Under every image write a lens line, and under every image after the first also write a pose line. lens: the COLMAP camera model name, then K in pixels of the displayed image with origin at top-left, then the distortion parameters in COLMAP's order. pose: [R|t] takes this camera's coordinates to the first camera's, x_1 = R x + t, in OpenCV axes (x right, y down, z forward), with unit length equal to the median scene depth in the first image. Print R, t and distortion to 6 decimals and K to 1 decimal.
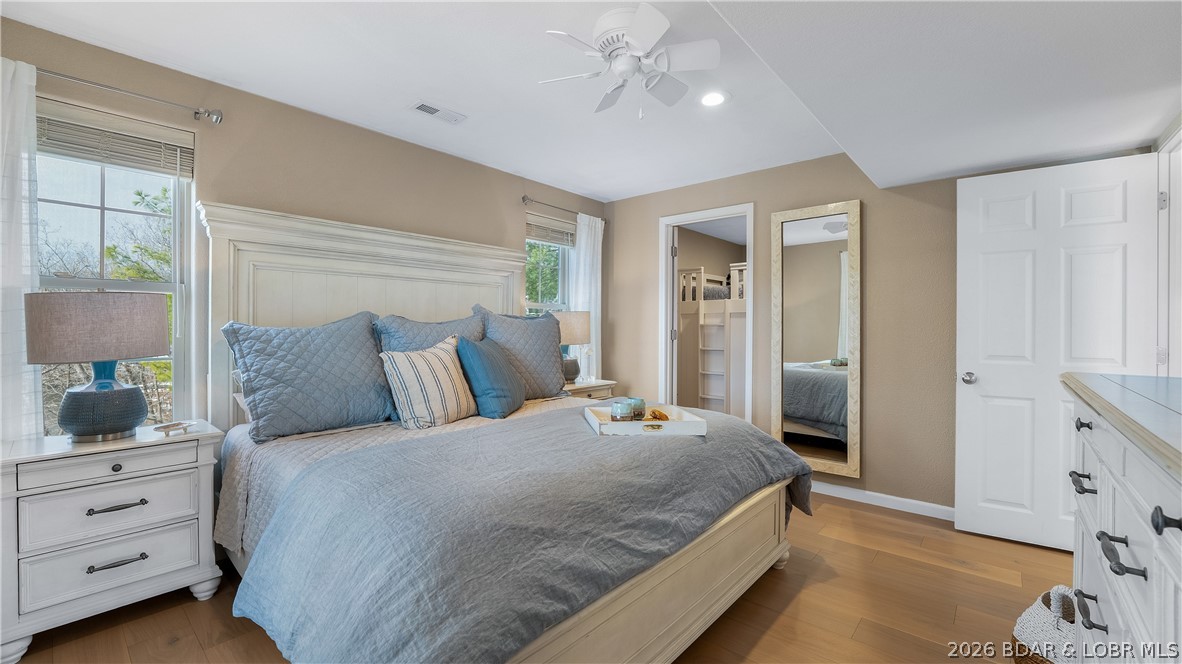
lens RADIAL K [[480.9, 0, 594.2], [0, 480.9, 331.9], [0, 0, 1]] dist [-0.001645, 0.002036]
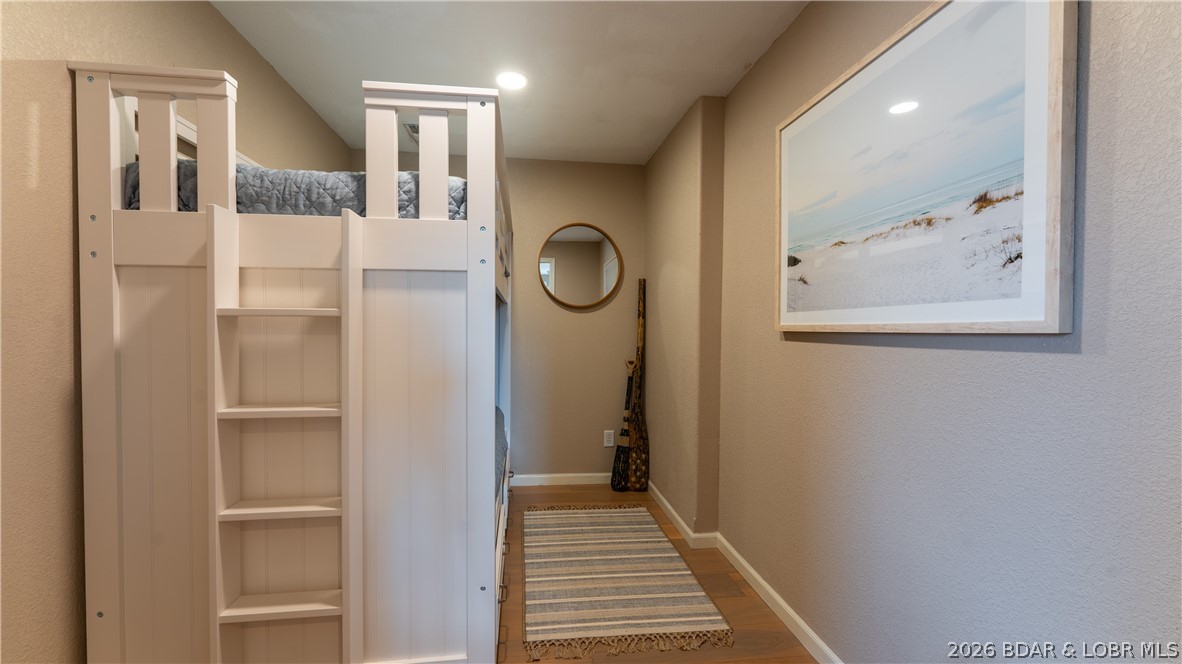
lens RADIAL K [[480.9, 0, 596.3], [0, 480.9, 329.5], [0, 0, 1]] dist [-0.001645, 0.002036]
pose [[0.639267, -0.000850, 0.768984, 0.158527], [-0.003568, 0.999985, 0.004072, -0.008759], [-0.768976, -0.005347, 0.639255, 0.712690]]
